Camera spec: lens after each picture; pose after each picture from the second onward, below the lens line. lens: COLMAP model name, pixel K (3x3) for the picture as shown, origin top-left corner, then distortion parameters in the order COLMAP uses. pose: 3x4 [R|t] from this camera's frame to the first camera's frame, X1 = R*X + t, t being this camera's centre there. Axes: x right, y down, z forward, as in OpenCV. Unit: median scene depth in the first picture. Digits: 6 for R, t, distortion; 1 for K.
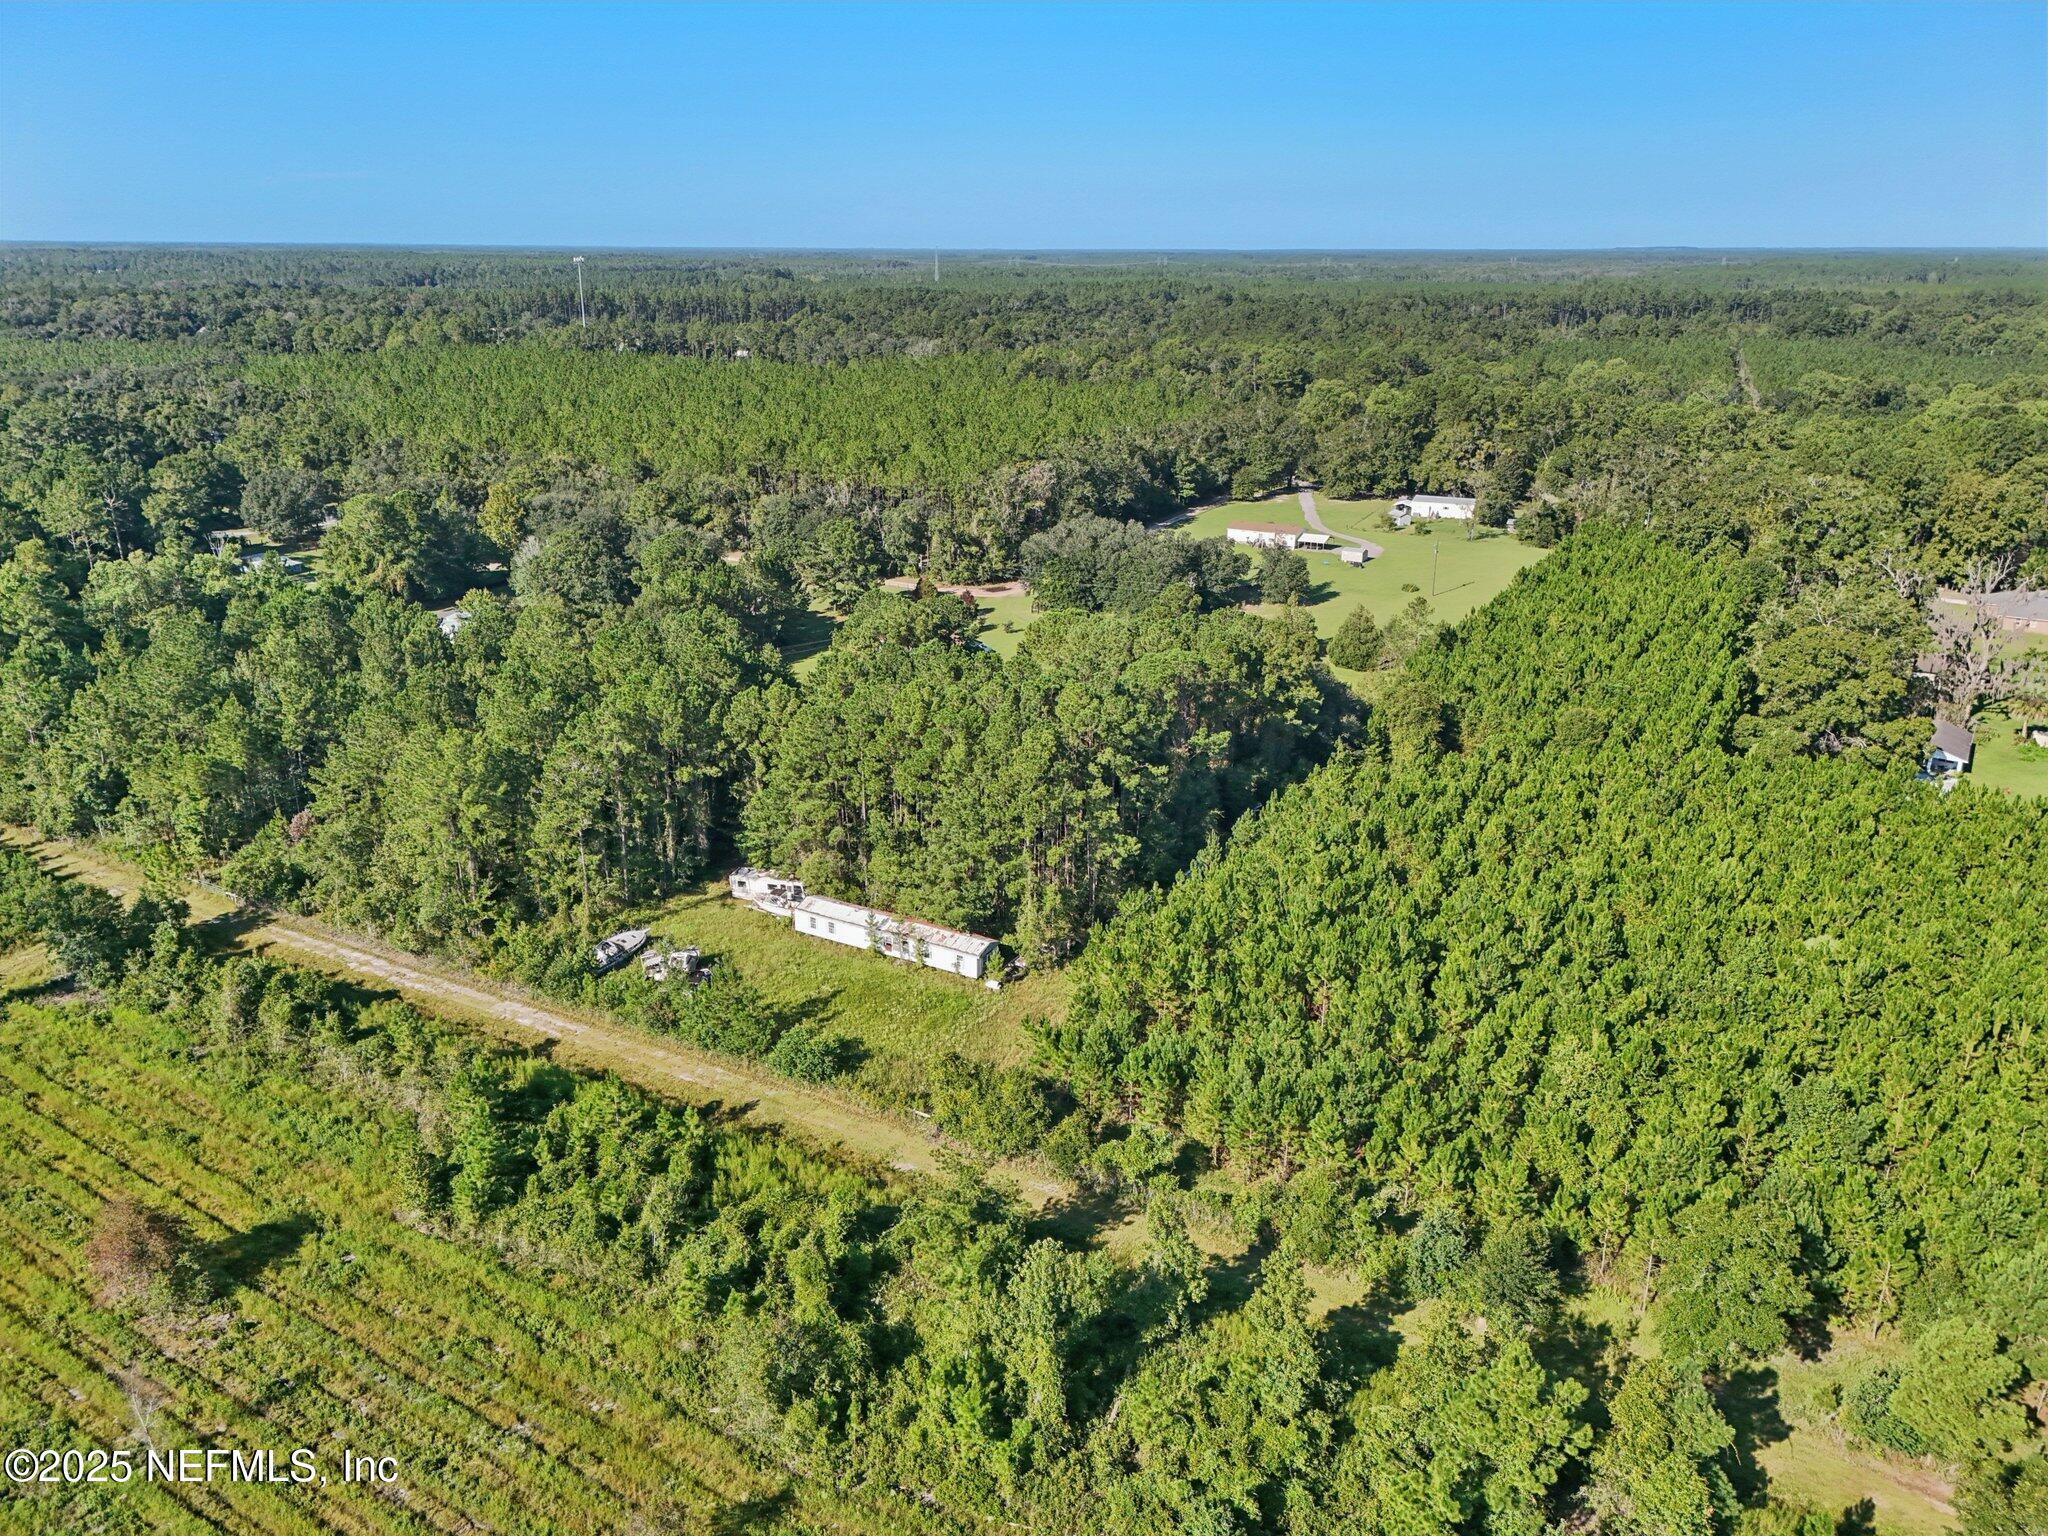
lens RADIAL K [[1504.8, 0, 1013.7], [0, 1504.8, 773.1], [0, 0, 1]] dist [0.073921, -0.071403]
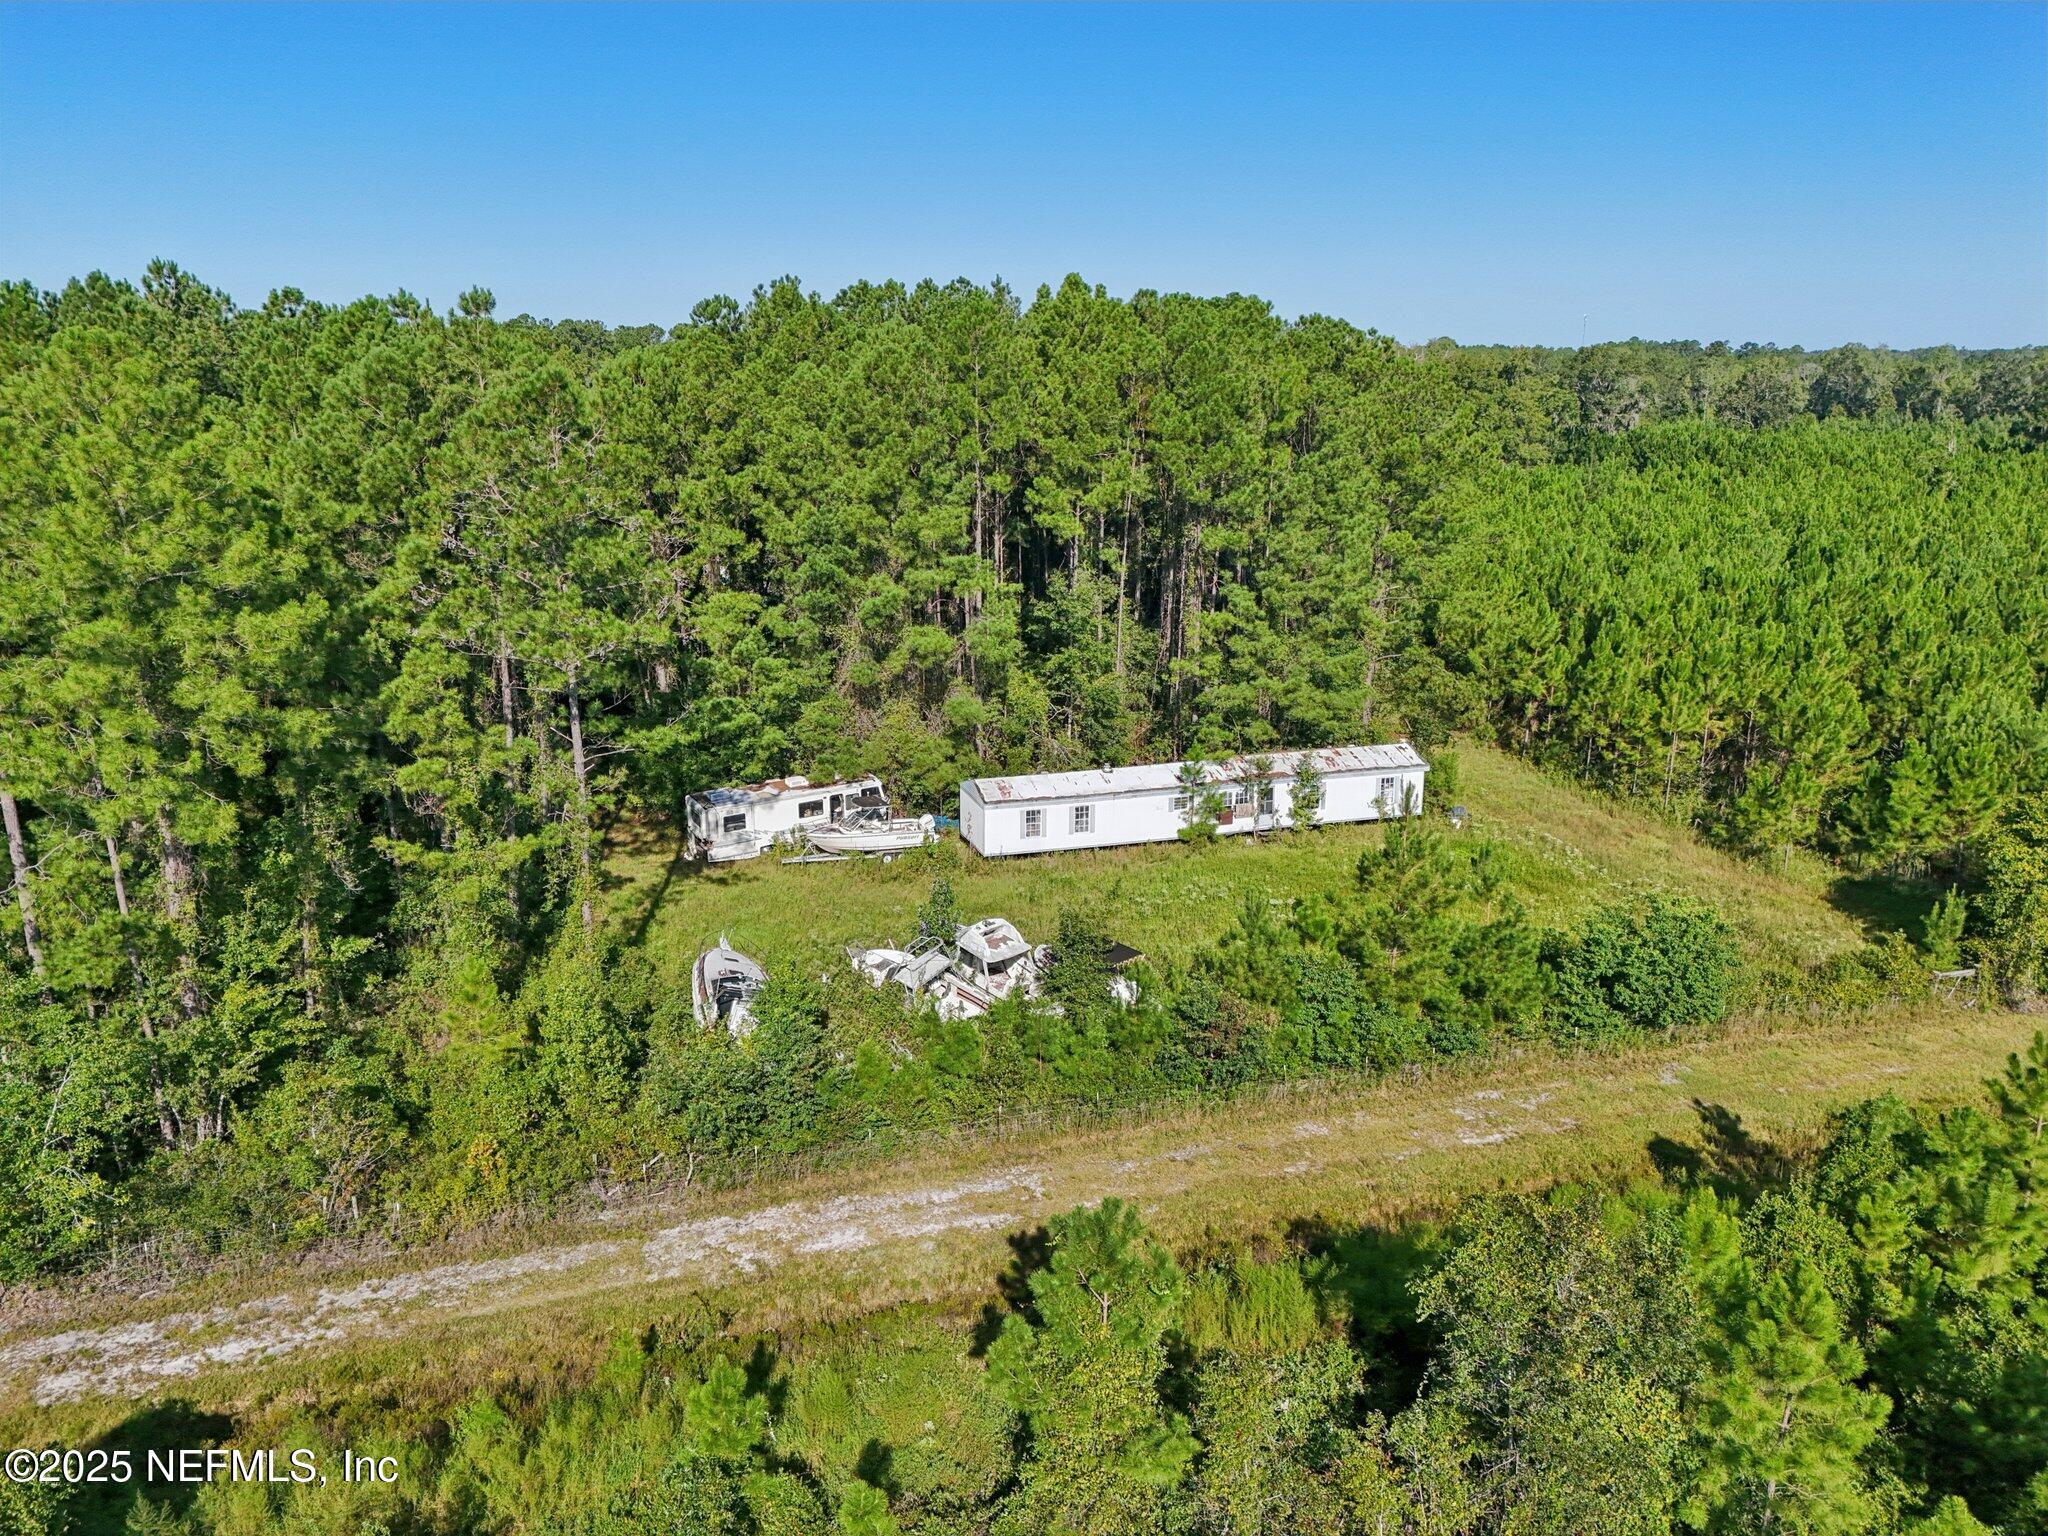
lens RADIAL K [[1504.8, 0, 1020.9], [0, 1504.8, 779.7], [0, 0, 1]] dist [0.073921, -0.071403]
pose [[0.676383, -0.198238, 0.709372, -0.415619], [0.246062, 0.968583, 0.036058, 0.066387], [-0.694234, 0.150161, 0.703912, 0.655077]]
